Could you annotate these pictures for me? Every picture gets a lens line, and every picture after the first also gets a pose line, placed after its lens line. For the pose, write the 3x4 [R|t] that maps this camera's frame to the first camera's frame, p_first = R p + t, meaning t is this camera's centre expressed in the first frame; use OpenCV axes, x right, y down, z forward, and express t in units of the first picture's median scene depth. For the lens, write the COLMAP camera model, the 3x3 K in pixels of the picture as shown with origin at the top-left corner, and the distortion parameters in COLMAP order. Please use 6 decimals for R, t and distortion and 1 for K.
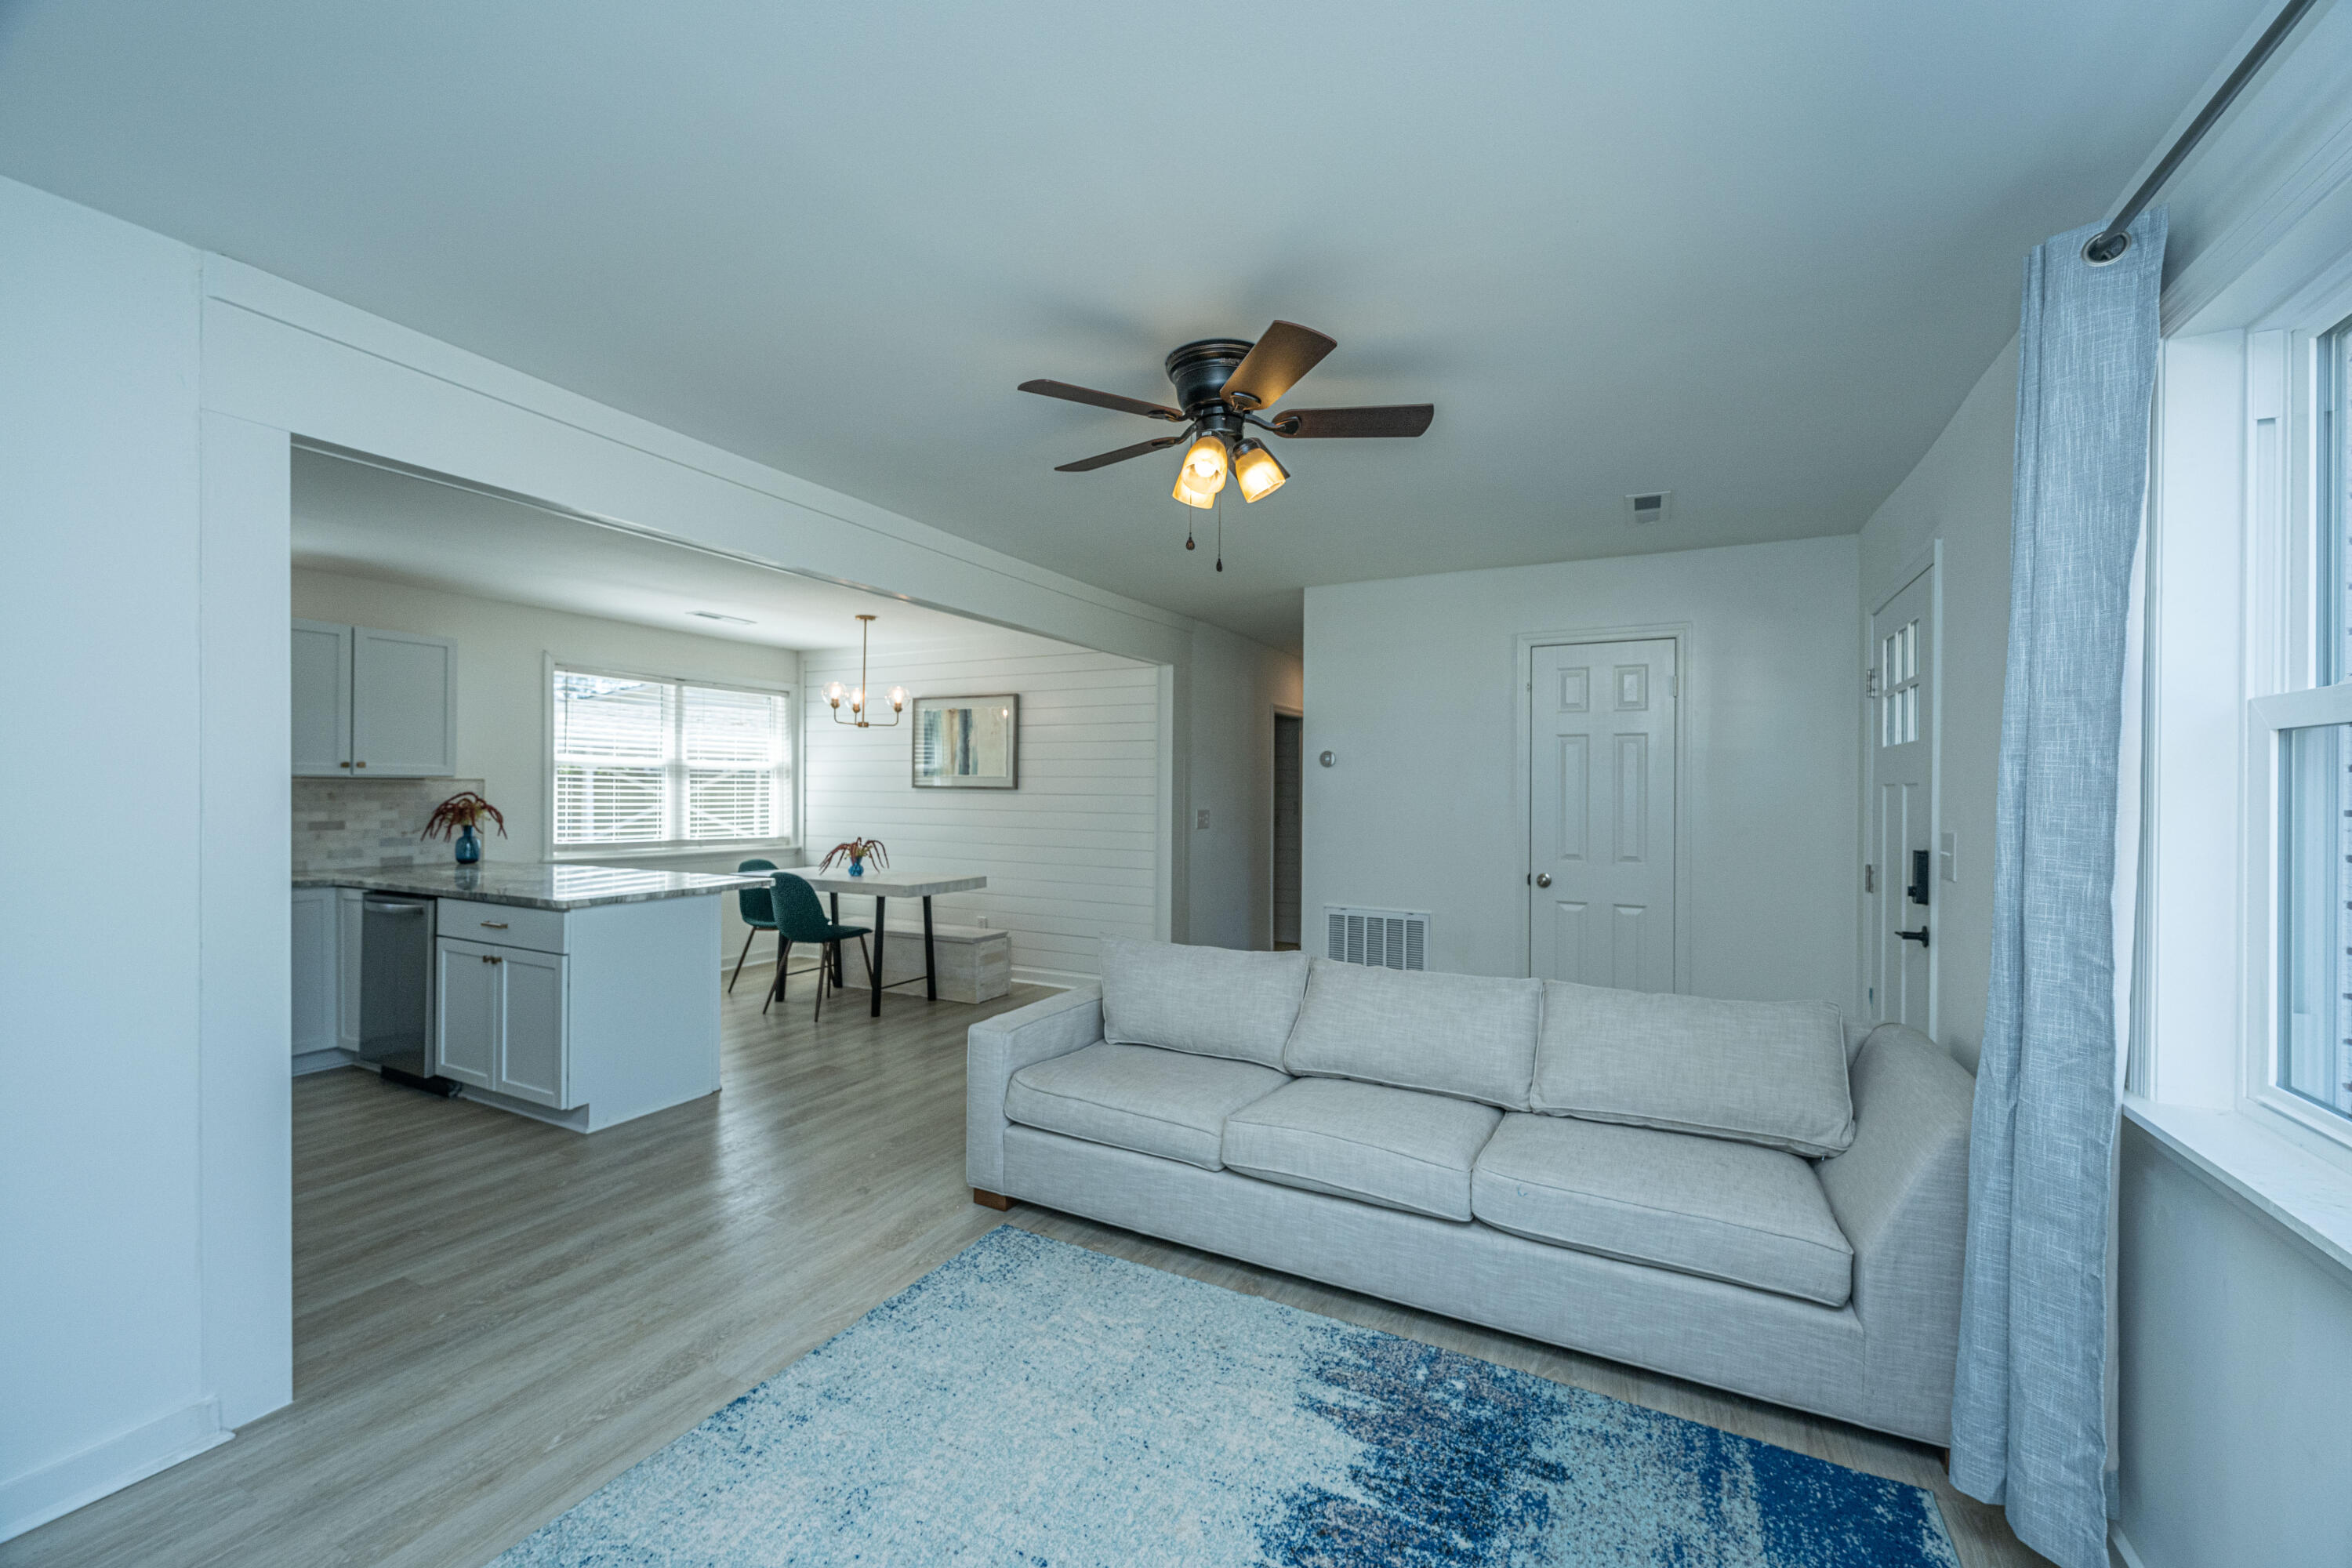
lens RADIAL K [[916.6, 0, 1187.1], [0, 916.6, 790.1], [0, 0, 1]] dist [0.000251, 0.000118]
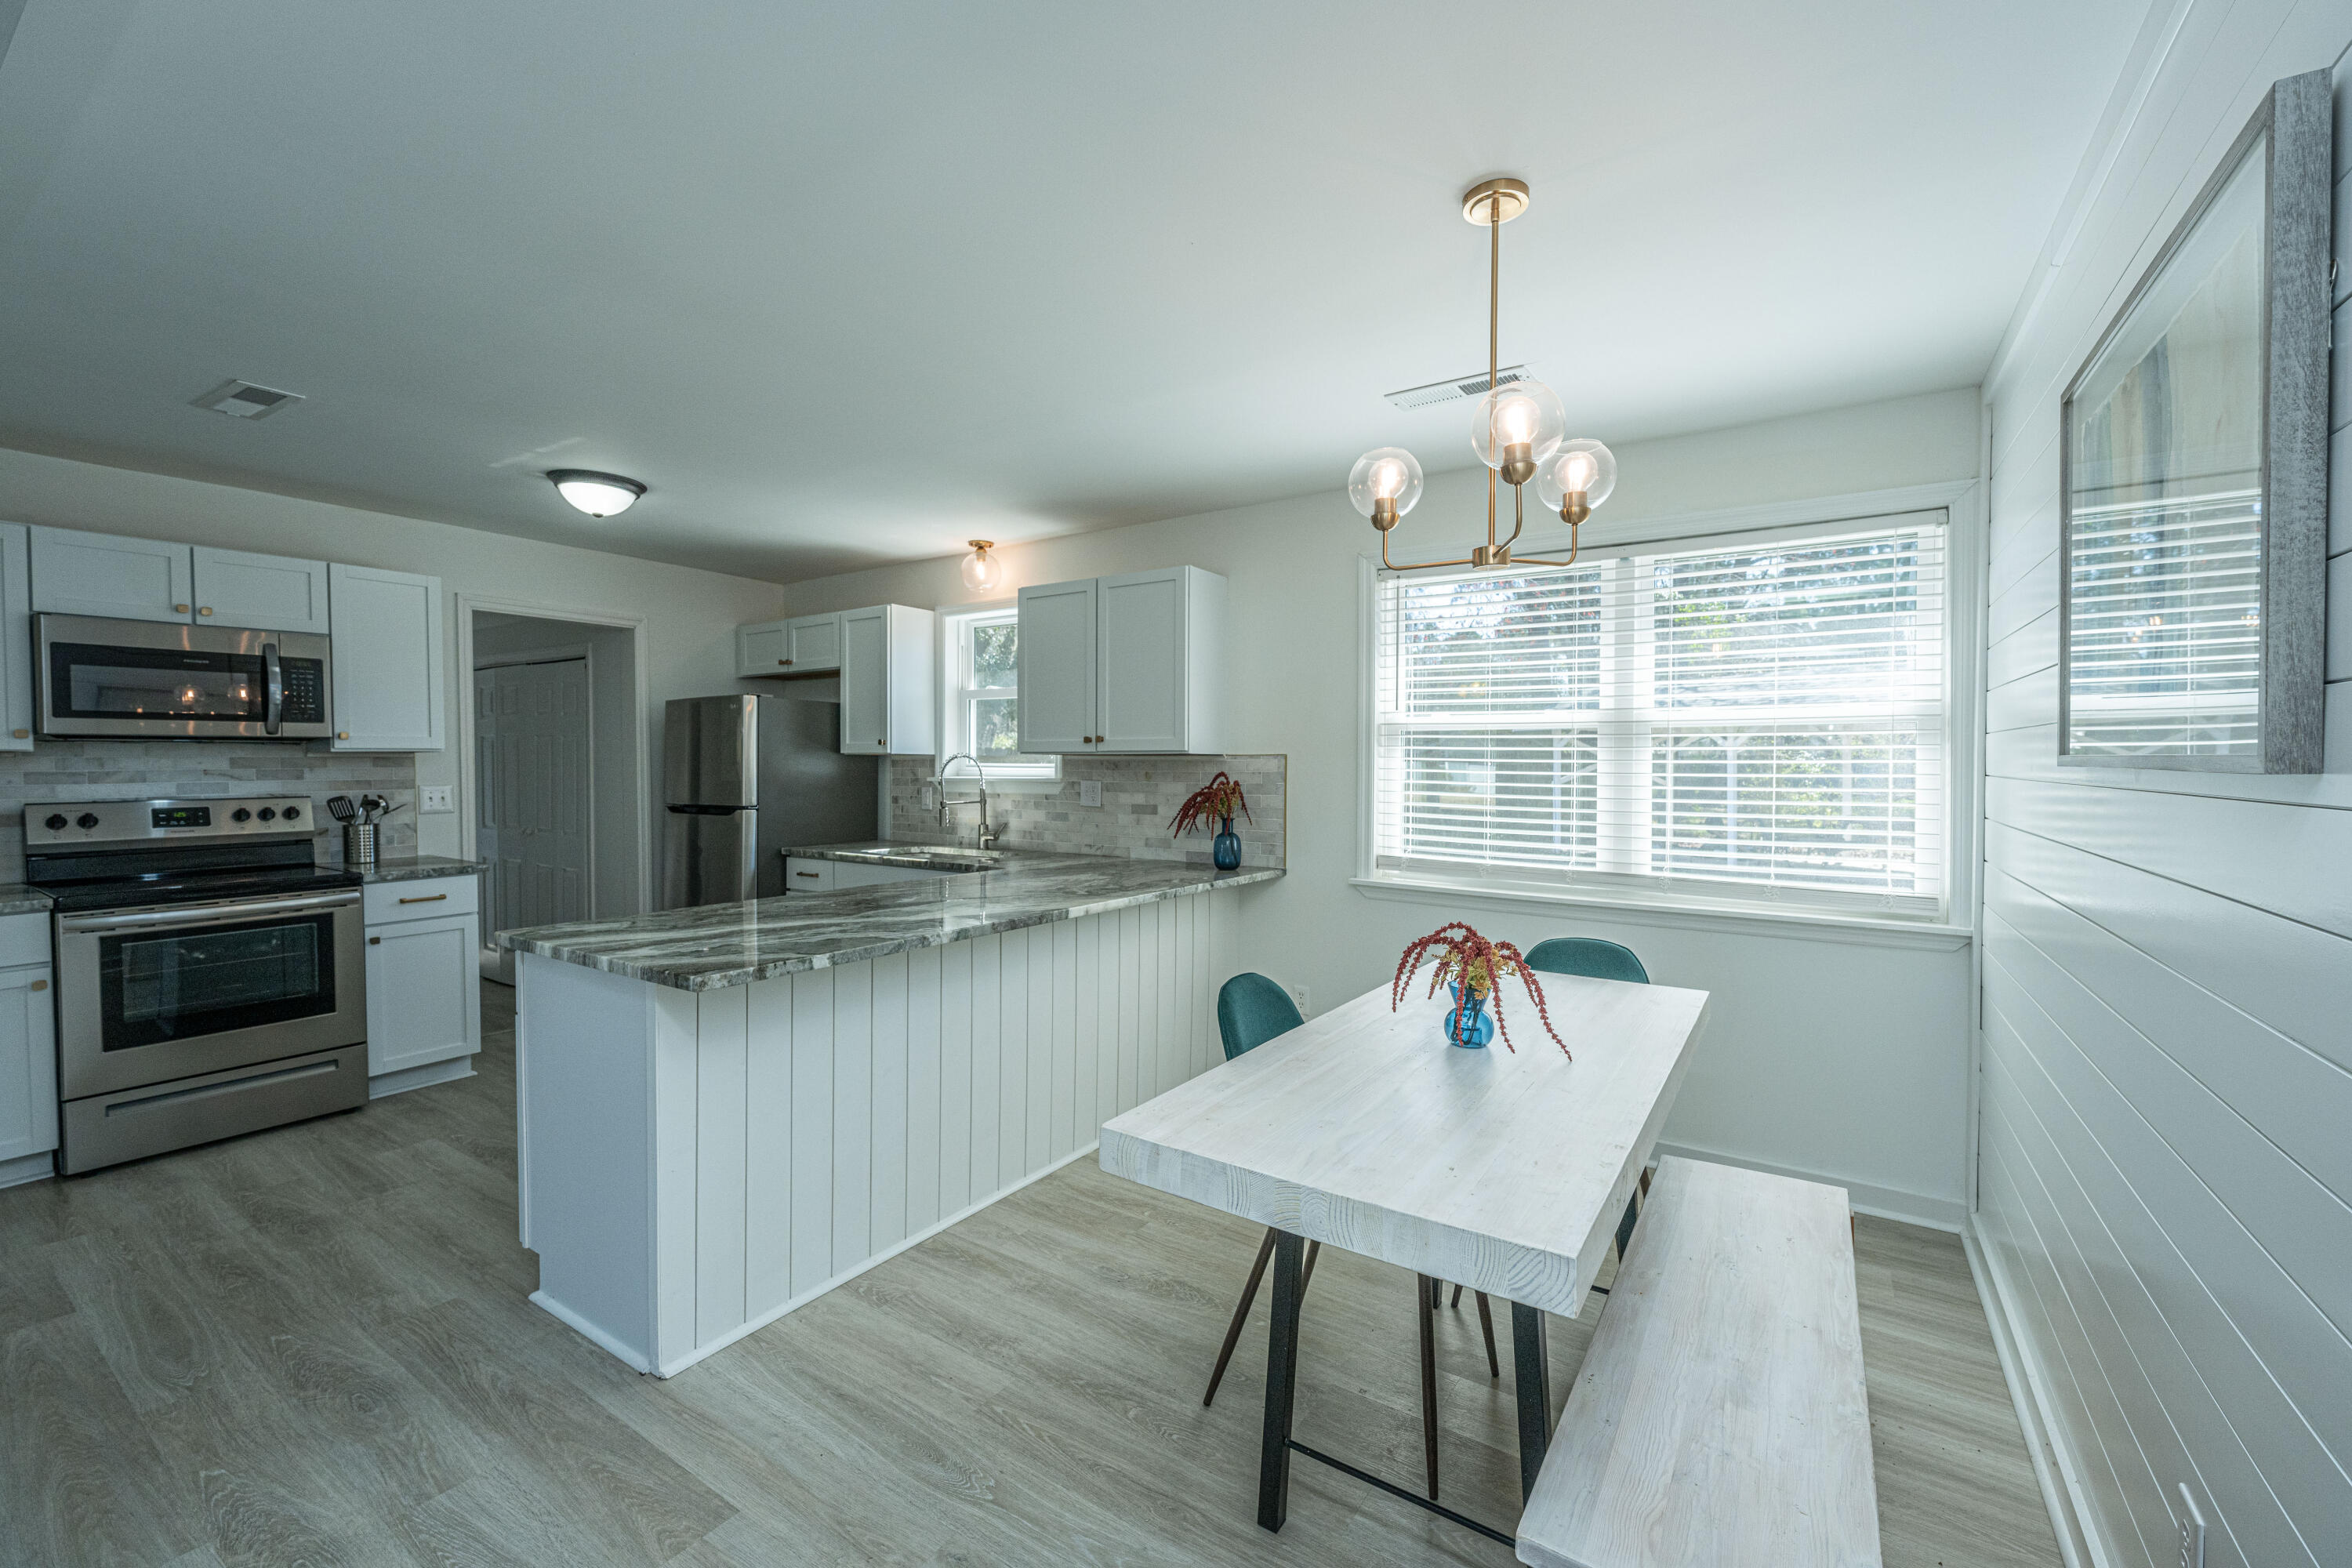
lens RADIAL K [[957.4, 0, 1194.7], [0, 957.4, 773.6], [0, 0, 1]] dist [0.000872, 0.000057]
pose [[-0.115600, 0.005021, -0.993283, -0.029999], [-0.004332, 0.999975, 0.005559, -0.000748], [0.993286, 0.004945, -0.115575, 1.185353]]
